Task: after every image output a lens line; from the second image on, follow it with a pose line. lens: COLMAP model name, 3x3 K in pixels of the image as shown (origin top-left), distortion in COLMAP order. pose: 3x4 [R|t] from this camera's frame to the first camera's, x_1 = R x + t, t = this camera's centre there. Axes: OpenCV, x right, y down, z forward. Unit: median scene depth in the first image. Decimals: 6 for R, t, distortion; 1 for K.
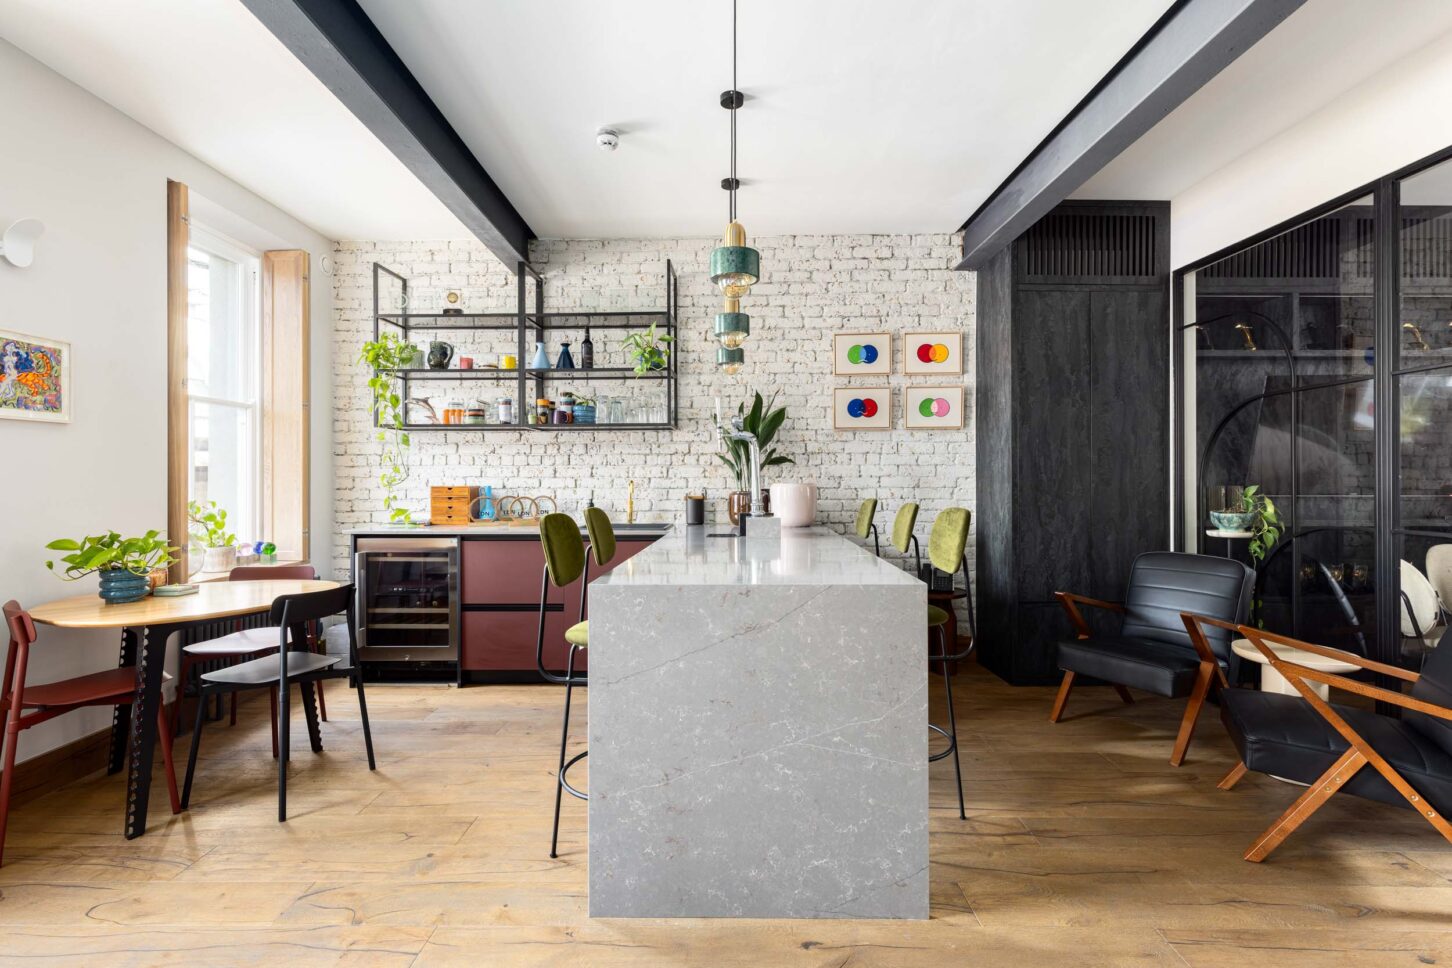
lens RADIAL K [[630.5, 0, 726.0], [0, 630.5, 484.0], [0, 0, 1]] dist [0.000377, 0.000025]
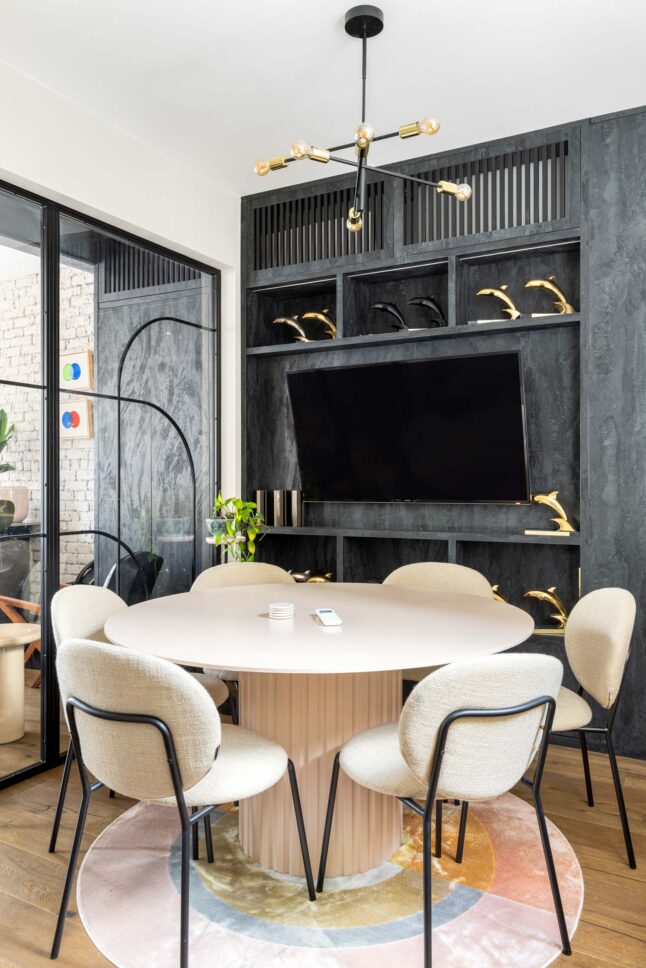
lens RADIAL K [[770.8, 0, 323.0], [0, 770.8, 484.0], [0, 0, 1]] dist [-0.000222, 0.002007]
pose [[0.854772, 0.002622, -0.518997, 1.300244], [-0.003025, 0.999995, 0.000068, -0.007185], [0.518995, 0.001512, 0.854776, 0.057287]]
